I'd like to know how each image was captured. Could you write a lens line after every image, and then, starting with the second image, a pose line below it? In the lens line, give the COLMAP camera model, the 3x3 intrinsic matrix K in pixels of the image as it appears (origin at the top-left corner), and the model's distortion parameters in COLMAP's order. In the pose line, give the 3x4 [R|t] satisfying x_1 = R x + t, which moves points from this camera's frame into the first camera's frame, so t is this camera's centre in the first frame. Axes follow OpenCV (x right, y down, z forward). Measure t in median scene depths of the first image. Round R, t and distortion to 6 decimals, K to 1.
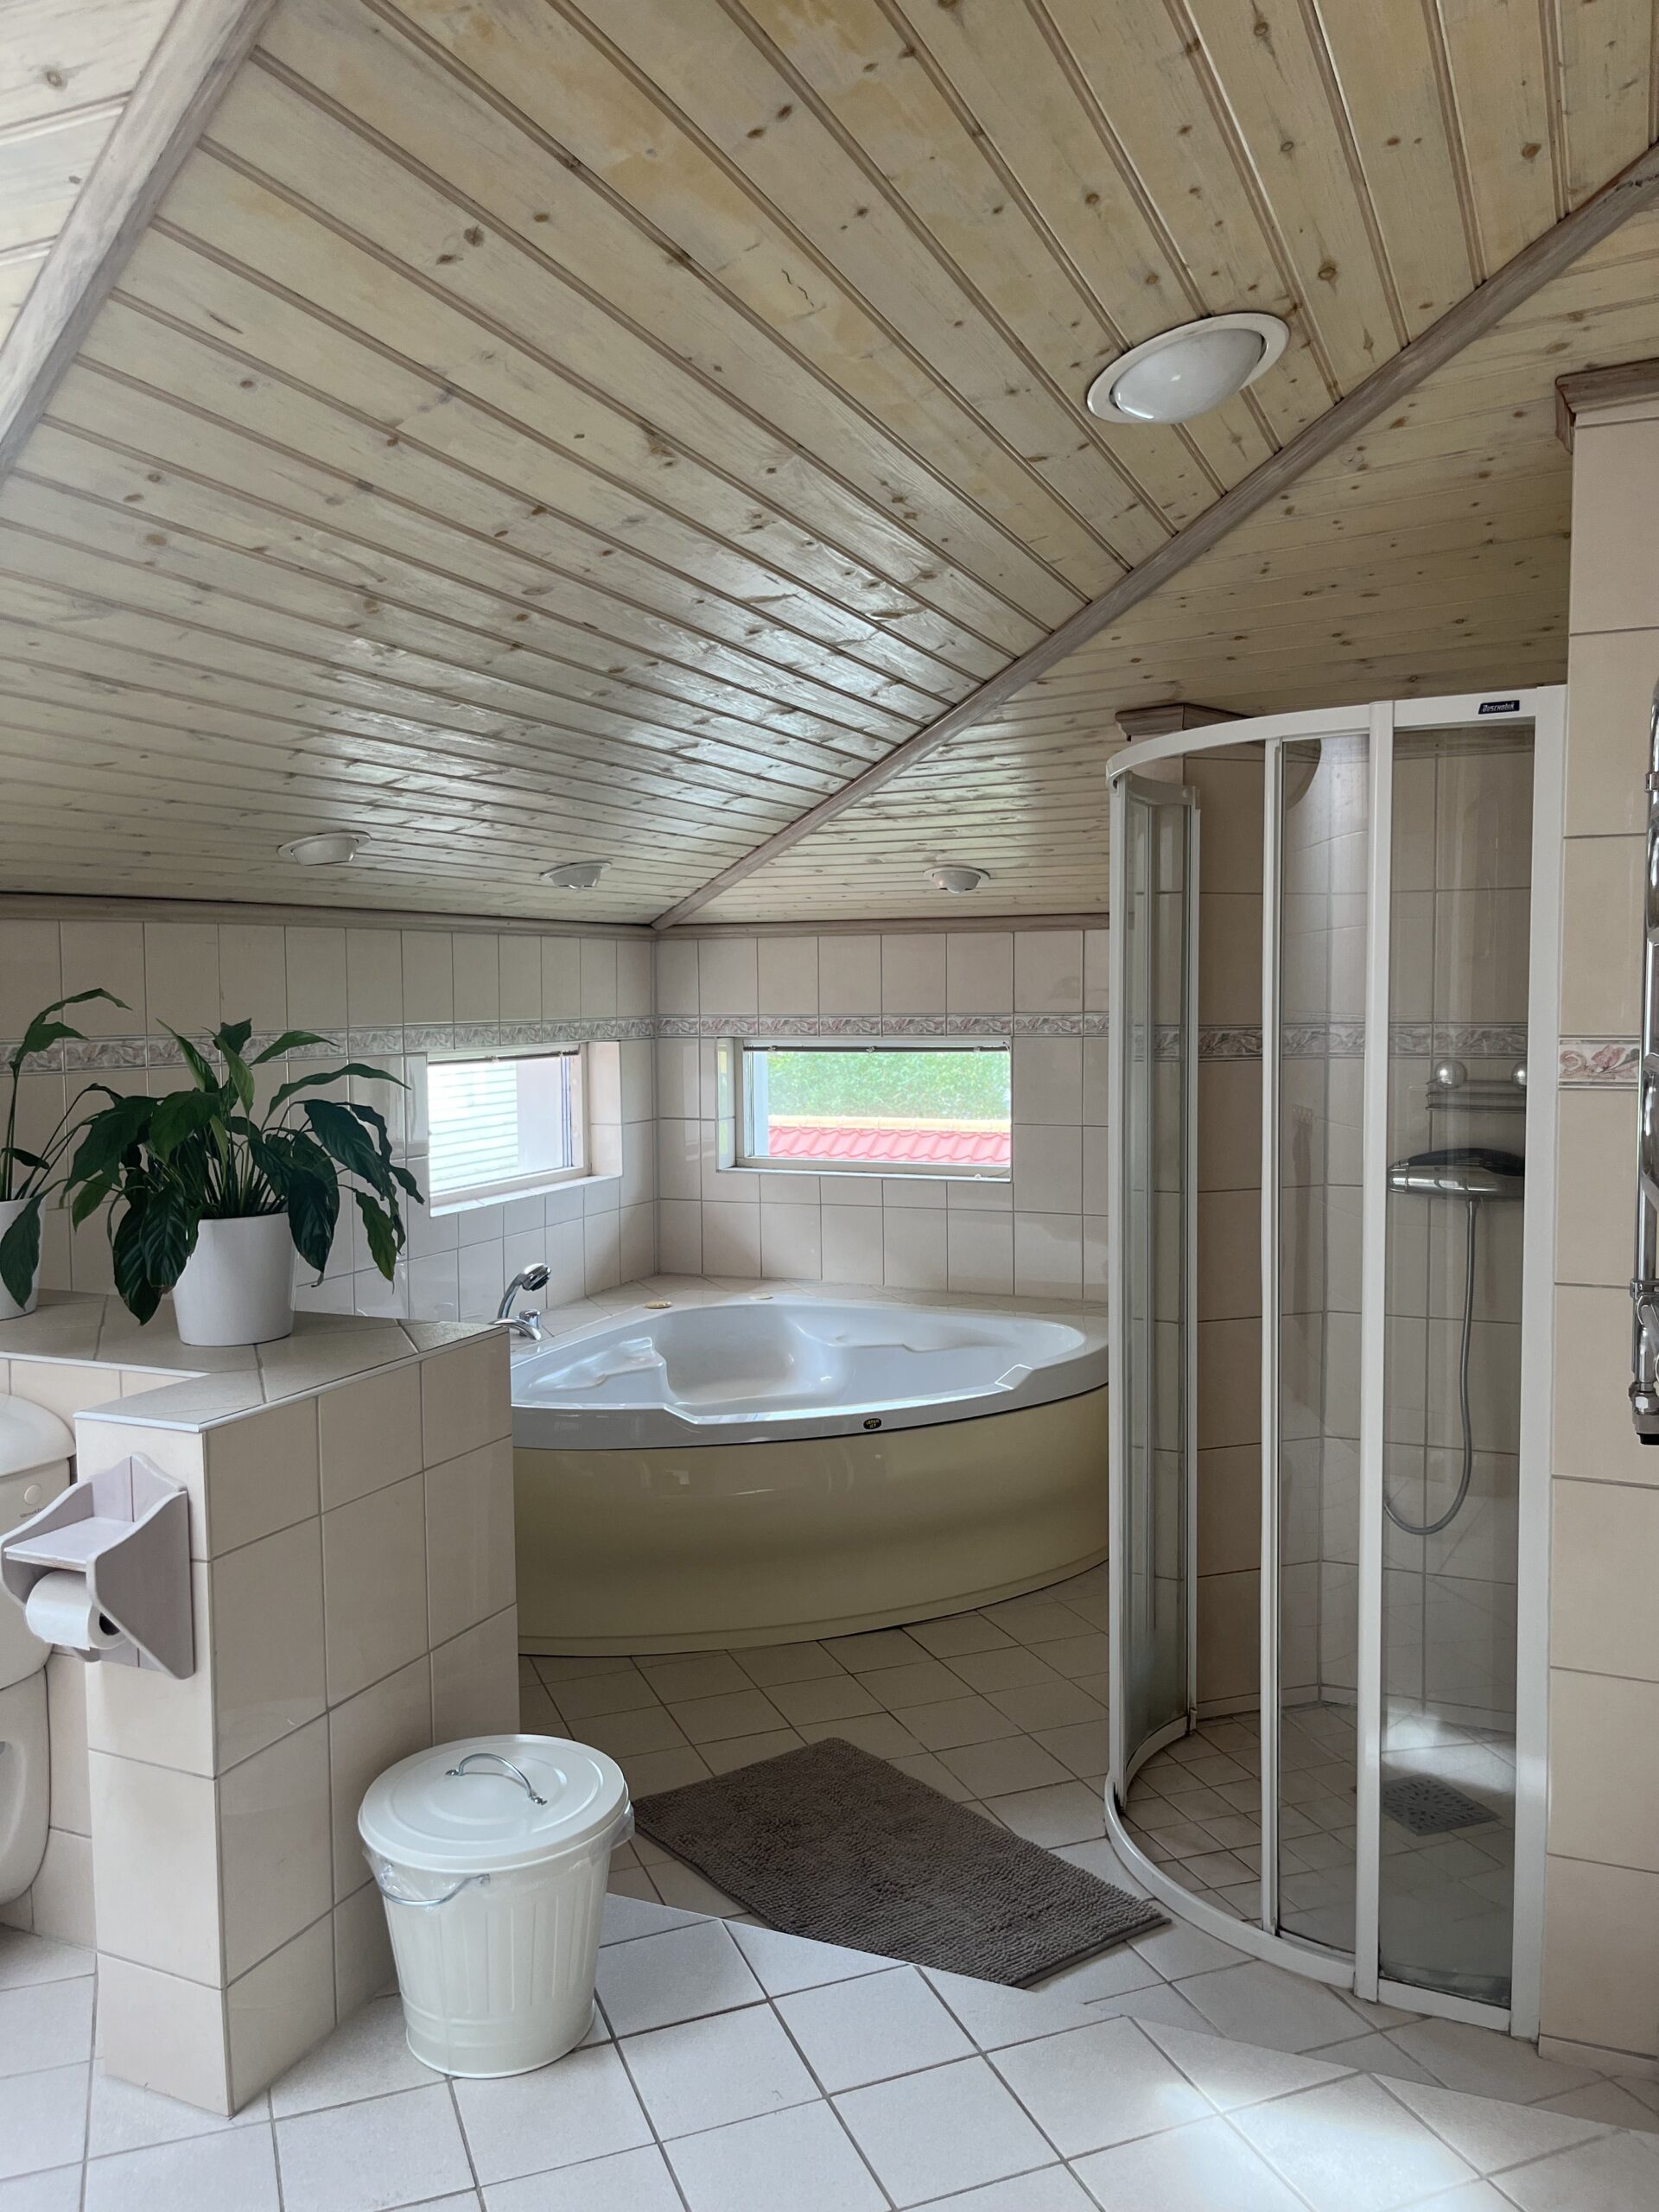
lens RADIAL K [[1684.7, 0, 851.4], [0, 1684.7, 1108.3], [0, 0, 1]] dist [0.056075, -0.089148]
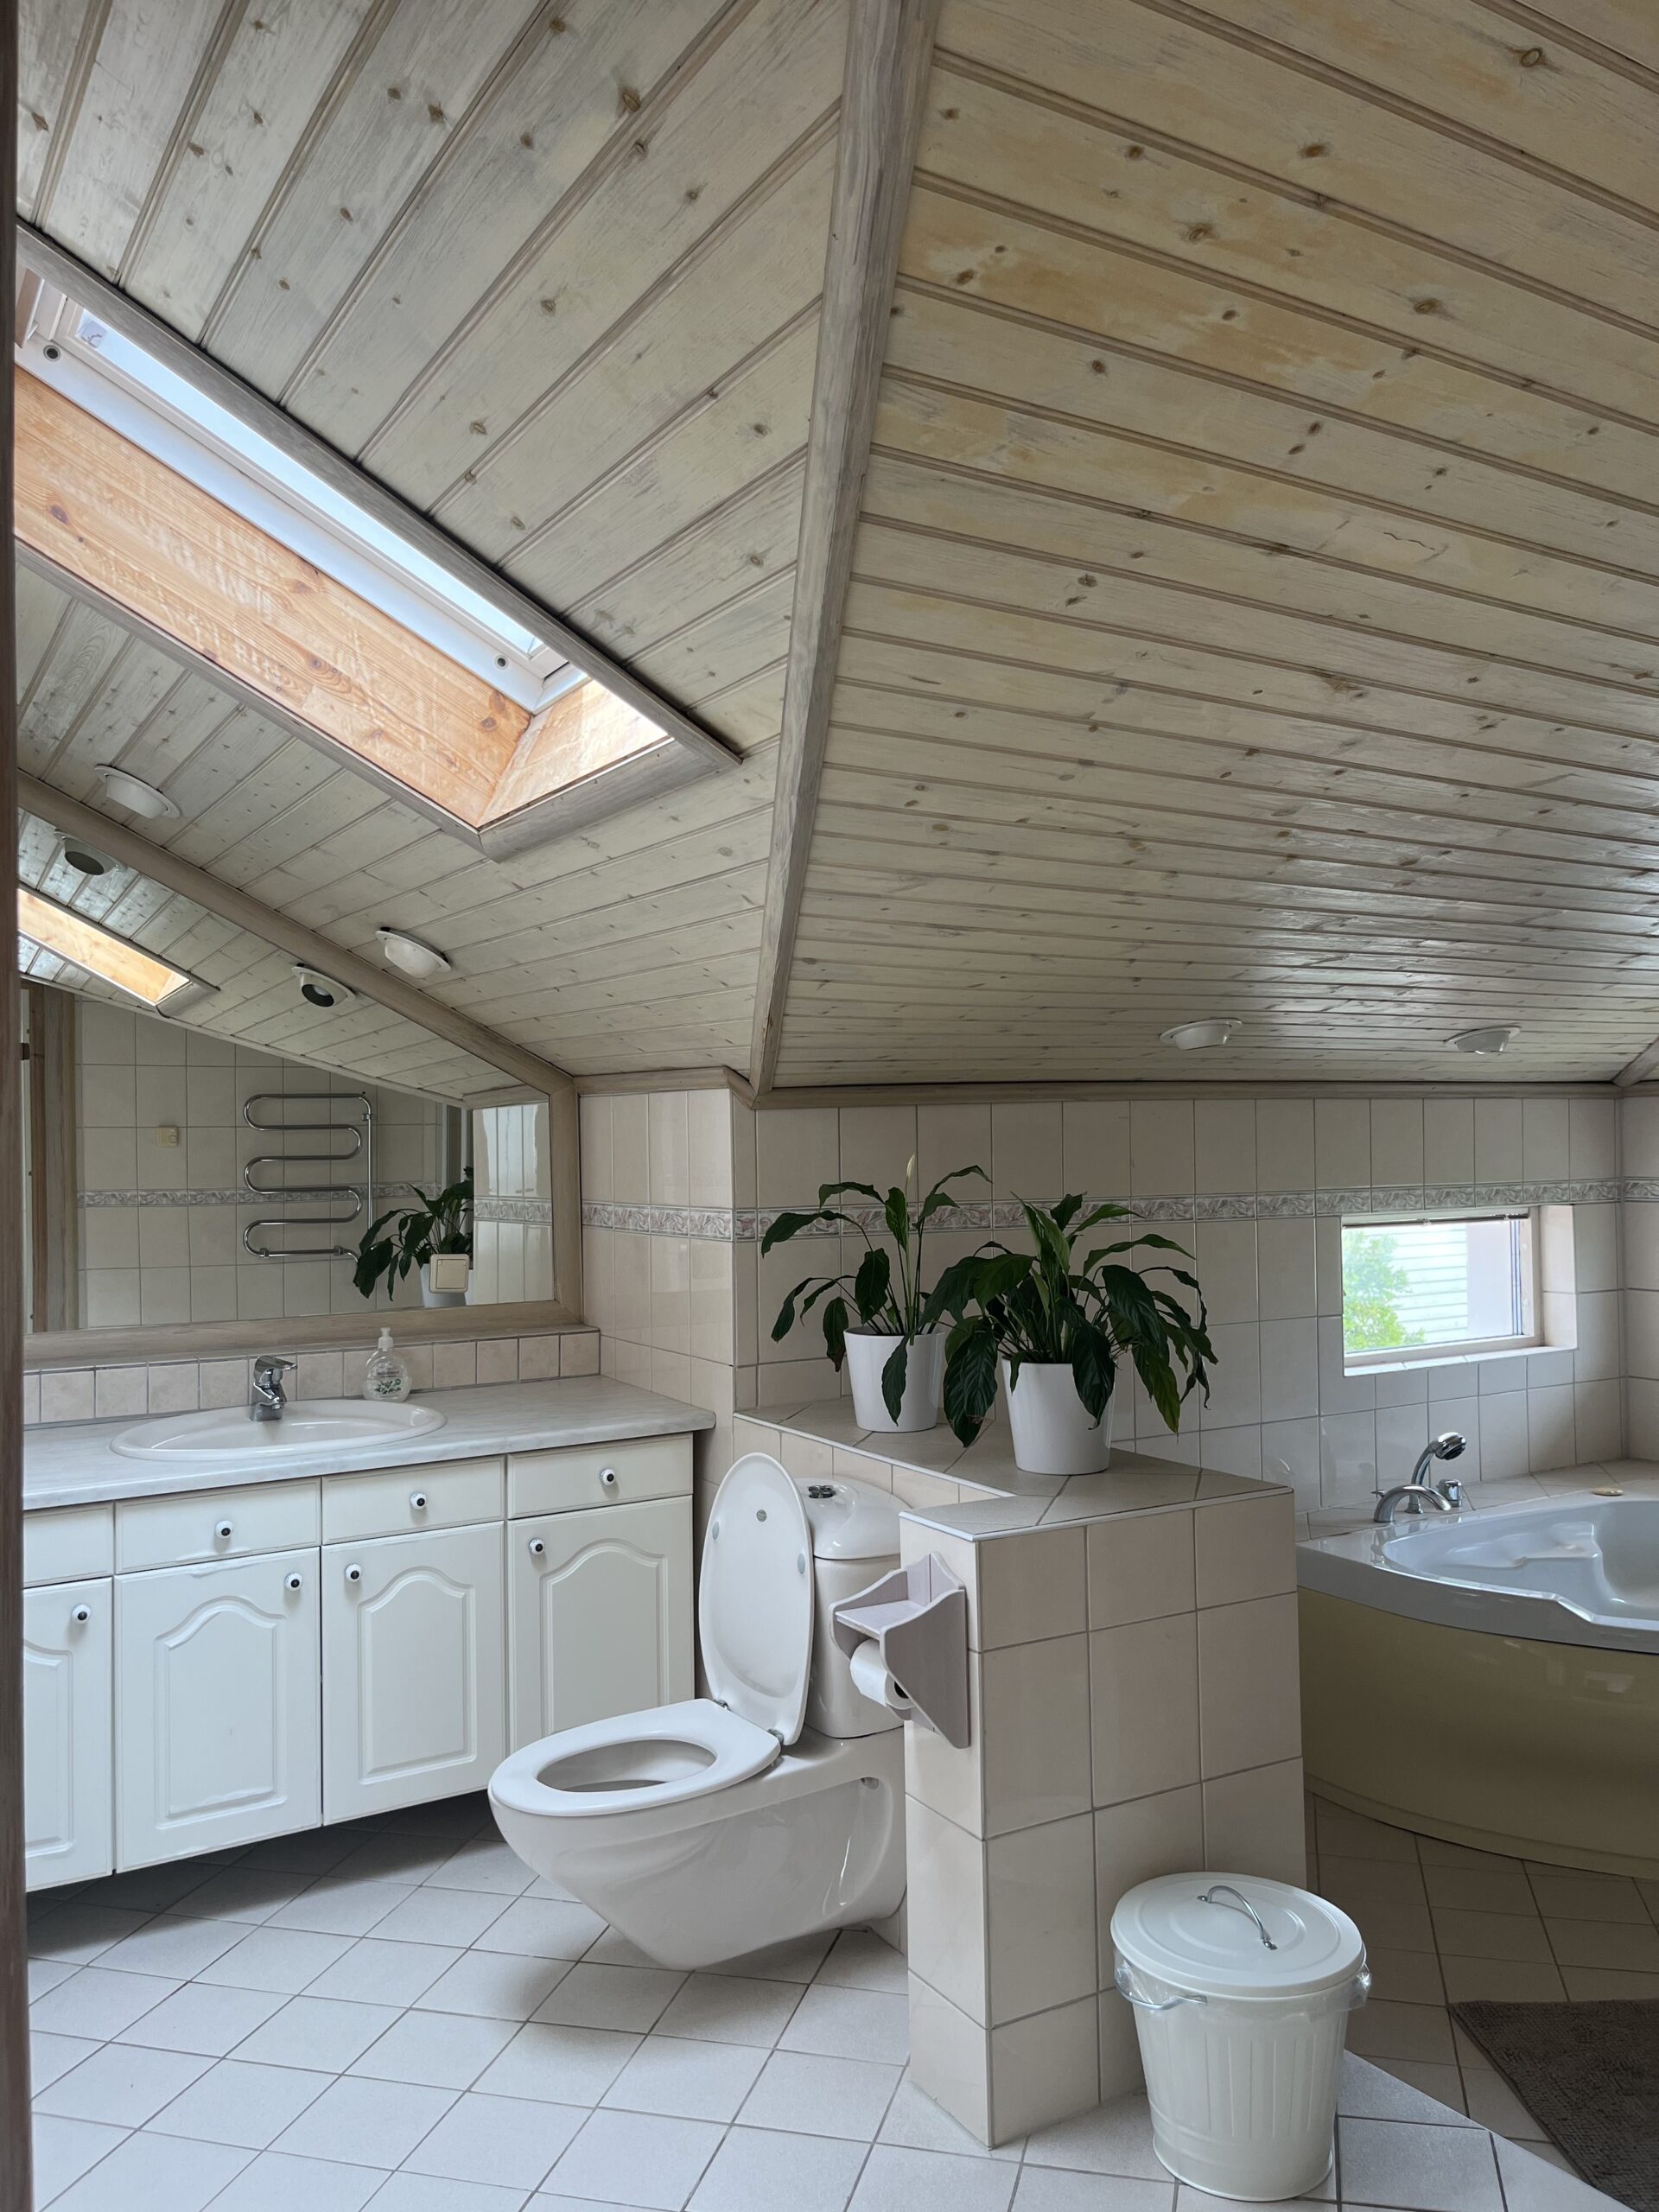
lens RADIAL K [[1684.7, 0, 823.1], [0, 1684.7, 1120.9], [0, 0, 1]] dist [0.056075, -0.089148]
pose [[0.804902, -0.012844, -0.593269, 0.223123], [-0.033936, 0.997133, -0.067629, -0.020313], [0.592437, 0.074568, 0.802158, -0.046558]]
